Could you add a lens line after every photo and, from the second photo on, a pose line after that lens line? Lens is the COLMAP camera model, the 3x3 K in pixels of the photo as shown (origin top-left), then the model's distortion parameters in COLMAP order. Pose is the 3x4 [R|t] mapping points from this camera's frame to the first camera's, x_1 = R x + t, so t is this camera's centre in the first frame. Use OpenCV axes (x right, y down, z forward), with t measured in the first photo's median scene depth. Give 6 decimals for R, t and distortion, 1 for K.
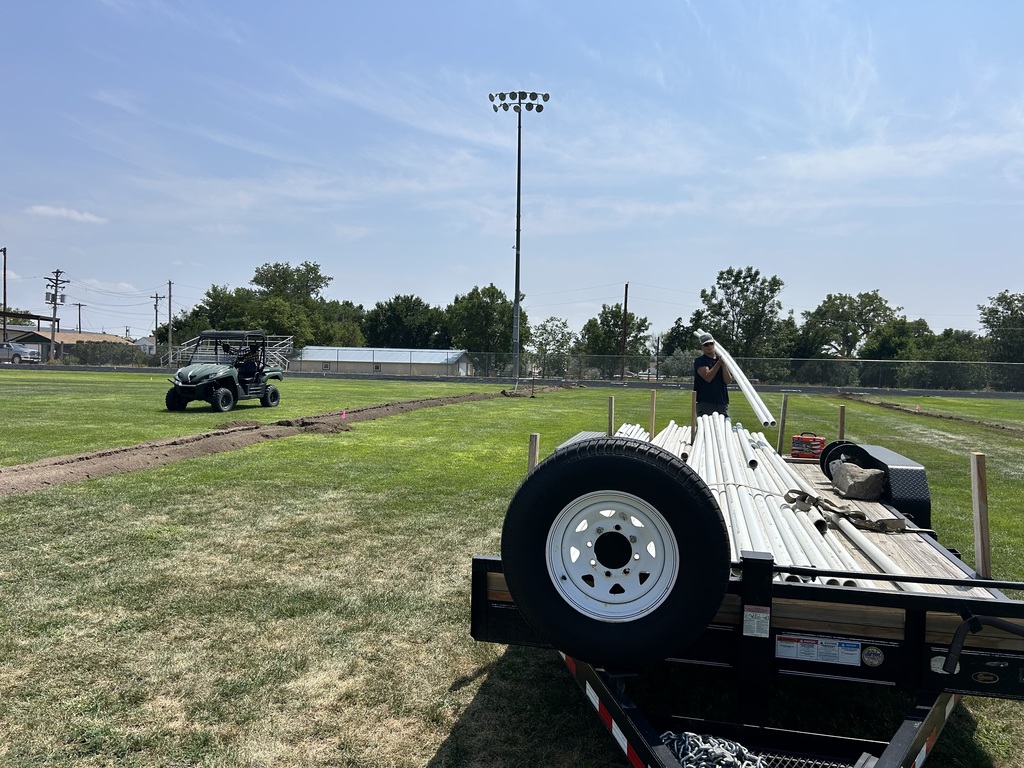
lens RADIAL K [[731.0, 0, 534.2], [0, 731.0, 364.4], [0, 0, 1]] dist [0.040841, 0.000520]
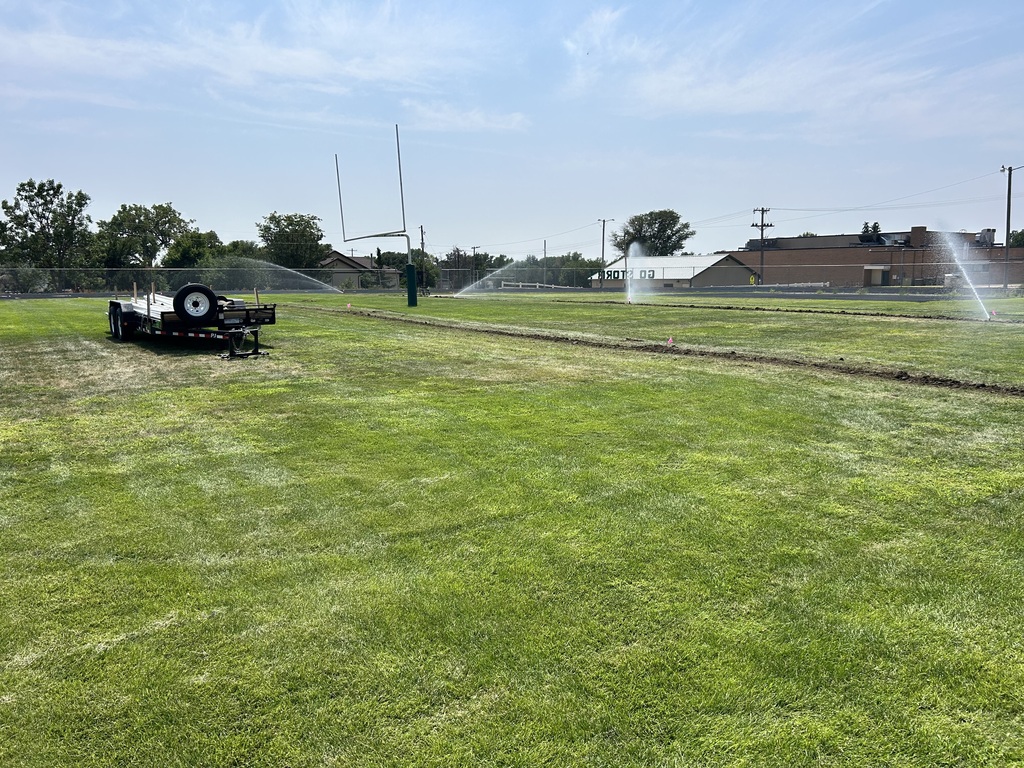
lens RADIAL K [[731.0, 0, 534.2], [0, 731.0, 364.4], [0, 0, 1]] dist [0.040841, 0.000520]
pose [[0.627889, -0.123903, 0.768377, -0.101532], [0.028241, 0.990224, 0.136599, 0.000590], [-0.777790, -0.064069, 0.625250, -0.173943]]
